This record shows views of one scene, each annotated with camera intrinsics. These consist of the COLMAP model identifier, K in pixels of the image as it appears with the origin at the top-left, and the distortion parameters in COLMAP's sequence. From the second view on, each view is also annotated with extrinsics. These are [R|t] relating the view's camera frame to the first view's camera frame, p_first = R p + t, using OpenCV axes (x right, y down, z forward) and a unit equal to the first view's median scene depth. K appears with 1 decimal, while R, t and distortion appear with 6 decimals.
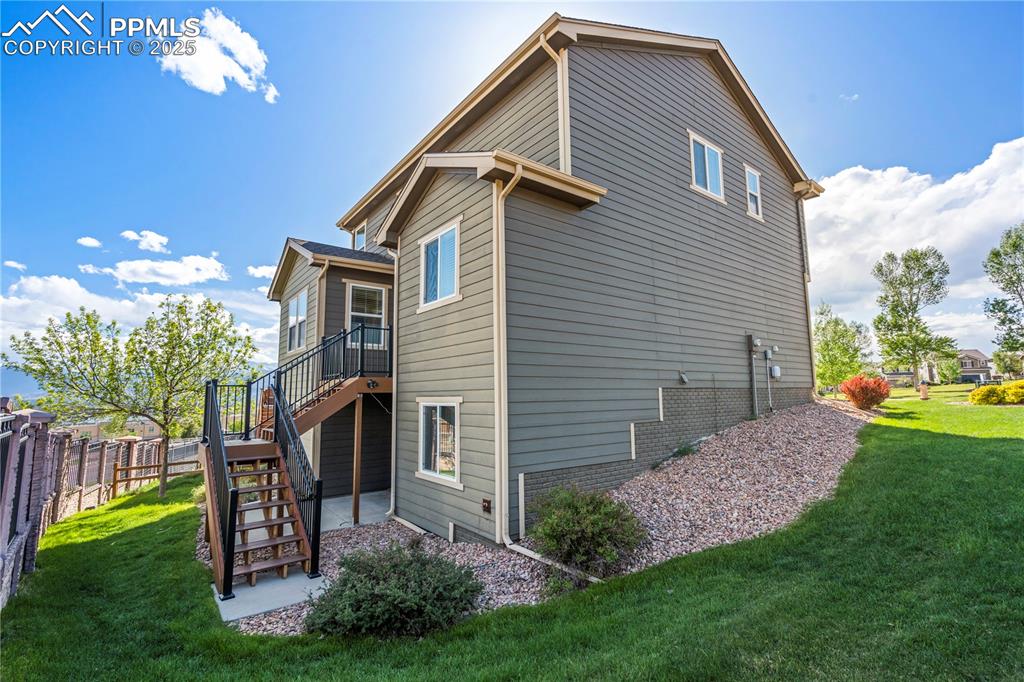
lens RADIAL K [[464.4, 0, 511.7], [0, 464.4, 339.8], [0, 0, 1]] dist [-0.003828, 0.003424]
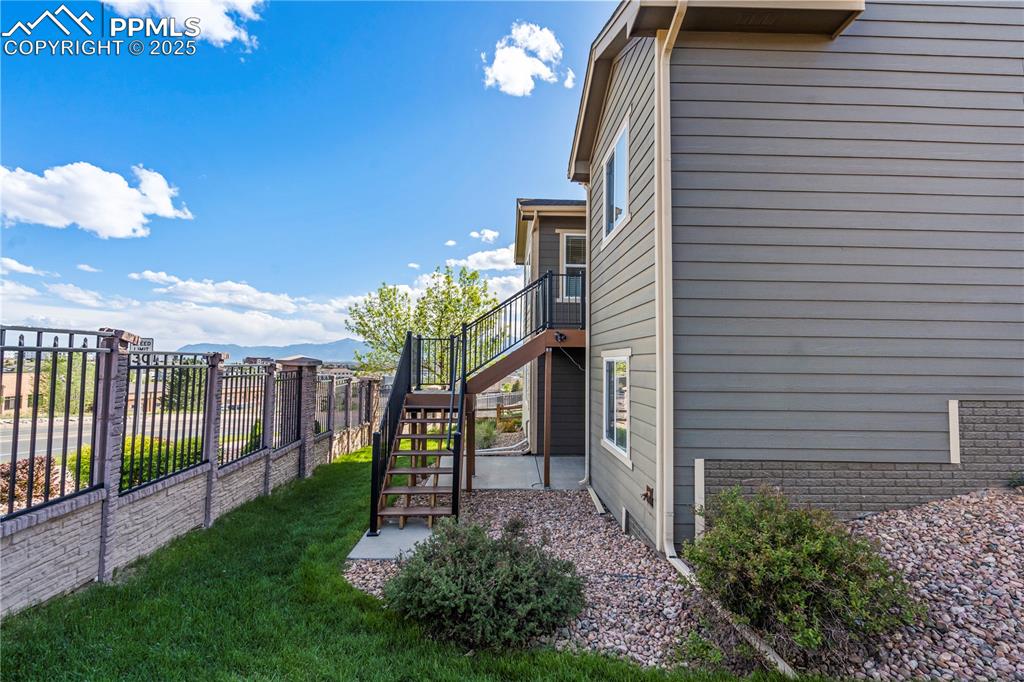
lens RADIAL K [[464.4, 0, 509.7], [0, 464.4, 337.7], [0, 0, 1]] dist [-0.003828, 0.003424]
pose [[0.800342, -0.010632, -0.599450, 0.182989], [0.054008, 0.997056, 0.054422, 0.051423], [0.597107, -0.075932, 0.798560, 0.267856]]
